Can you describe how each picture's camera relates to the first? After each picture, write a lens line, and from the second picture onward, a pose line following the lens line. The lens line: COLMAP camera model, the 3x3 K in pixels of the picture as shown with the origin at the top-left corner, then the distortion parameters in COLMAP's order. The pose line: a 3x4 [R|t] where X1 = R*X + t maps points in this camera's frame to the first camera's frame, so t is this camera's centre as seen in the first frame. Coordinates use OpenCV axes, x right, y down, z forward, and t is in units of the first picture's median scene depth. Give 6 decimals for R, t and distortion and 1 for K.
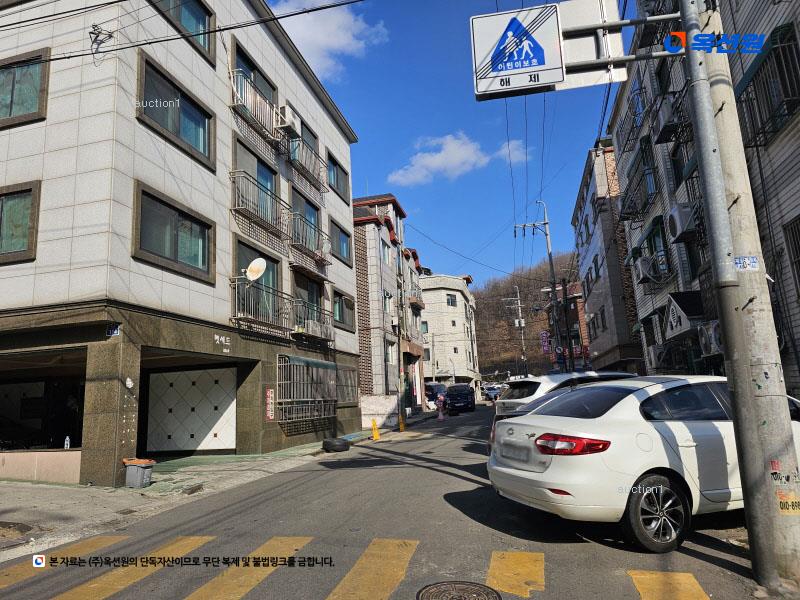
lens RADIAL K [[537.7, 0, 378.6], [0, 537.7, 297.6], [0, 0, 1]] dist [0.097395, -0.088921]
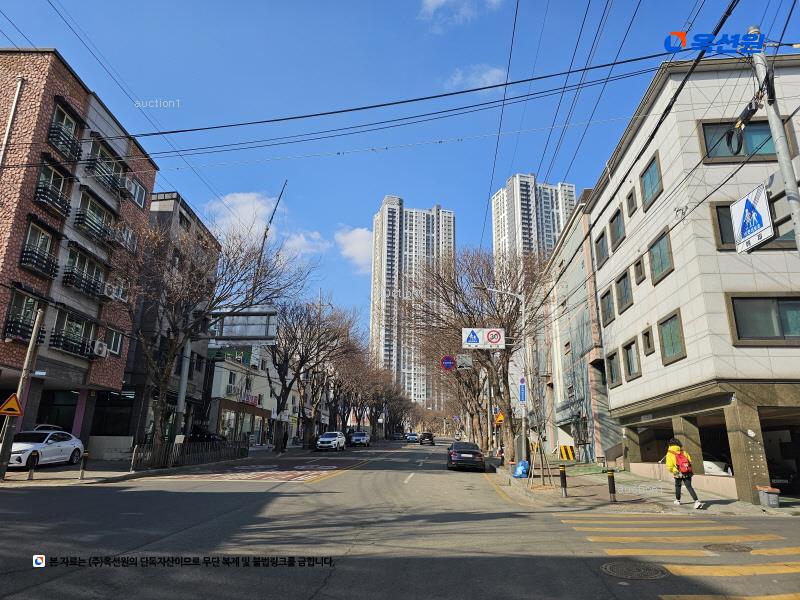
lens RADIAL K [[537.7, 0, 378.6], [0, 537.7, 297.6], [0, 0, 1]] dist [0.097395, -0.088921]
pose [[0.160797, -0.230725, -0.959641, 0.620720], [0.159397, 0.965600, -0.205450, -0.034600], [0.974031, -0.119928, 0.192043, -0.144896]]
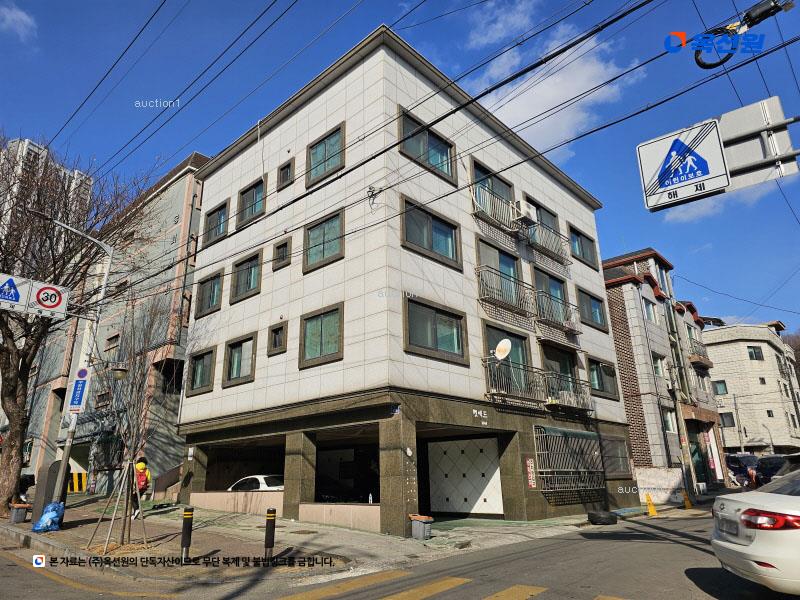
lens RADIAL K [[535.2, 0, 394.2], [0, 535.2, 297.1], [0, 0, 1]] dist [0.090098, -0.086021]
pose [[0.891682, -0.119449, -0.436618, 0.073044], [0.067016, 0.988761, -0.133641, -0.024389], [0.447674, 0.089905, 0.889666, -0.114807]]
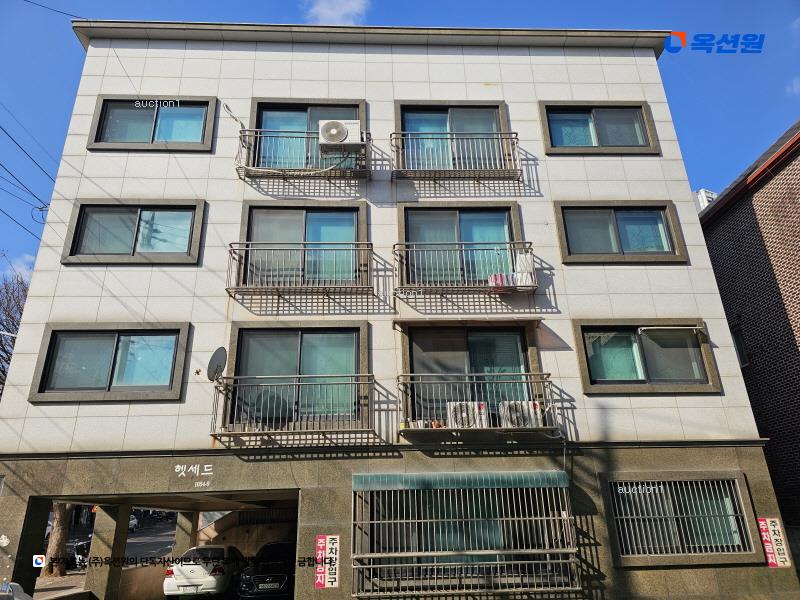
lens RADIAL K [[538.8, 0, 397.7], [0, 538.8, 309.7], [0, 0, 1]] dist [0.091601, -0.094777]
pose [[0.318386, -0.311899, -0.895181, 0.503826], [0.189931, 0.946163, -0.262110, 0.110632], [0.928739, -0.086570, 0.360484, 0.929525]]
